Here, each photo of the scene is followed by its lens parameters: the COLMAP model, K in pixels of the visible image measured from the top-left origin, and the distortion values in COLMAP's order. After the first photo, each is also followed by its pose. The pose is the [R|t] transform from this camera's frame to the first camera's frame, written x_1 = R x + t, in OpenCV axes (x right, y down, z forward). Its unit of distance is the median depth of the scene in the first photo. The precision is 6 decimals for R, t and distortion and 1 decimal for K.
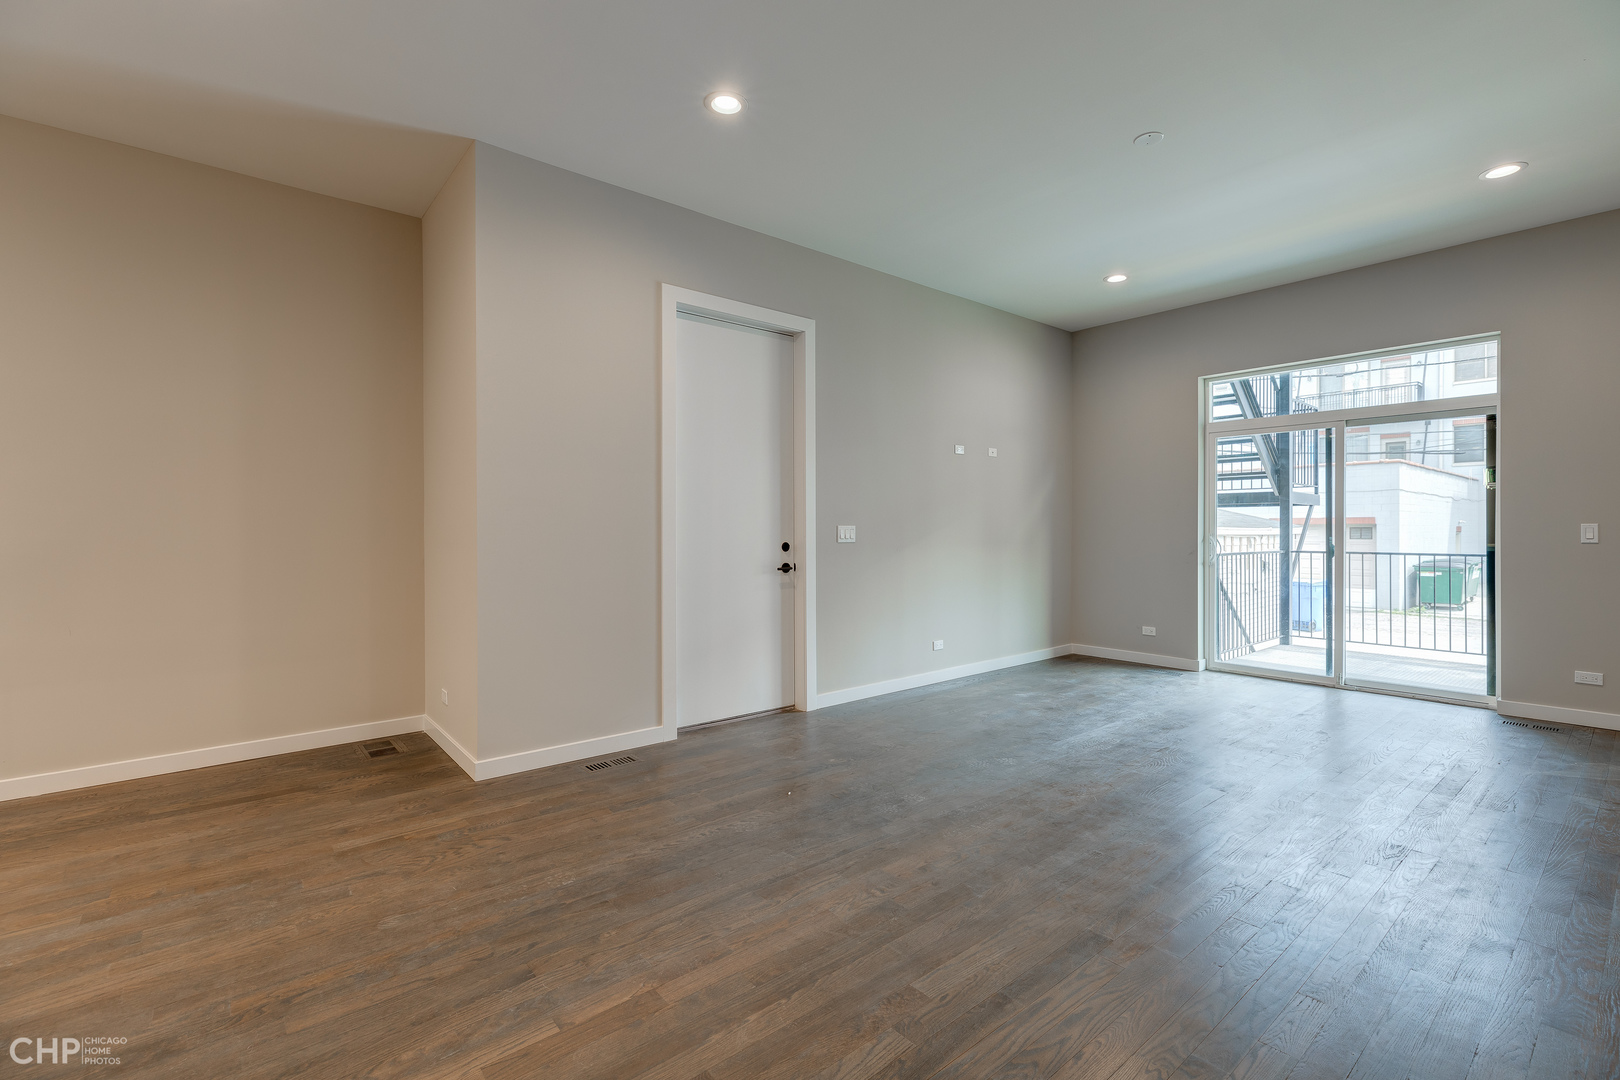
lens RADIAL K [[725.8, 0, 805.1], [0, 725.8, 520.3], [0, 0, 1]] dist [-0.005329, -0.000522]
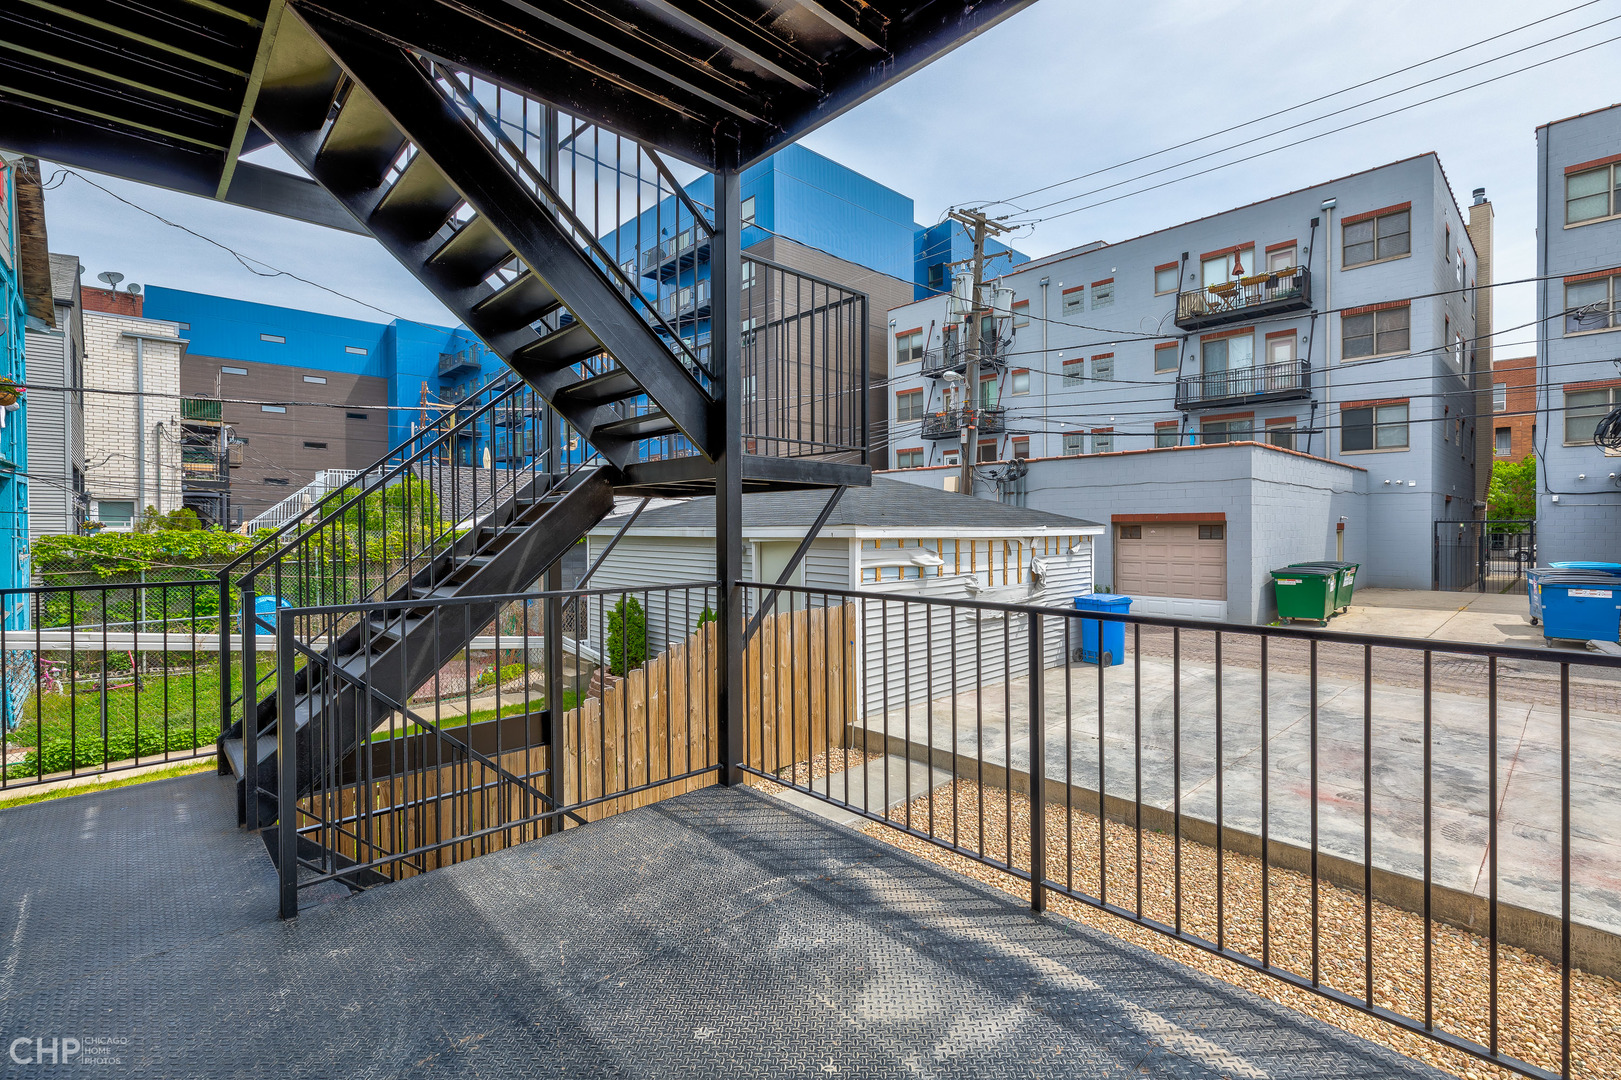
lens RADIAL K [[735.3, 0, 817.9], [0, 735.3, 535.3], [0, 0, 1]] dist [0.004281, 0.000838]
pose [[0.997043, -0.004451, 0.076720, 0.266096], [0.002719, 0.999739, 0.022663, 0.000977], [-0.076801, -0.022387, 0.996795, 0.207059]]
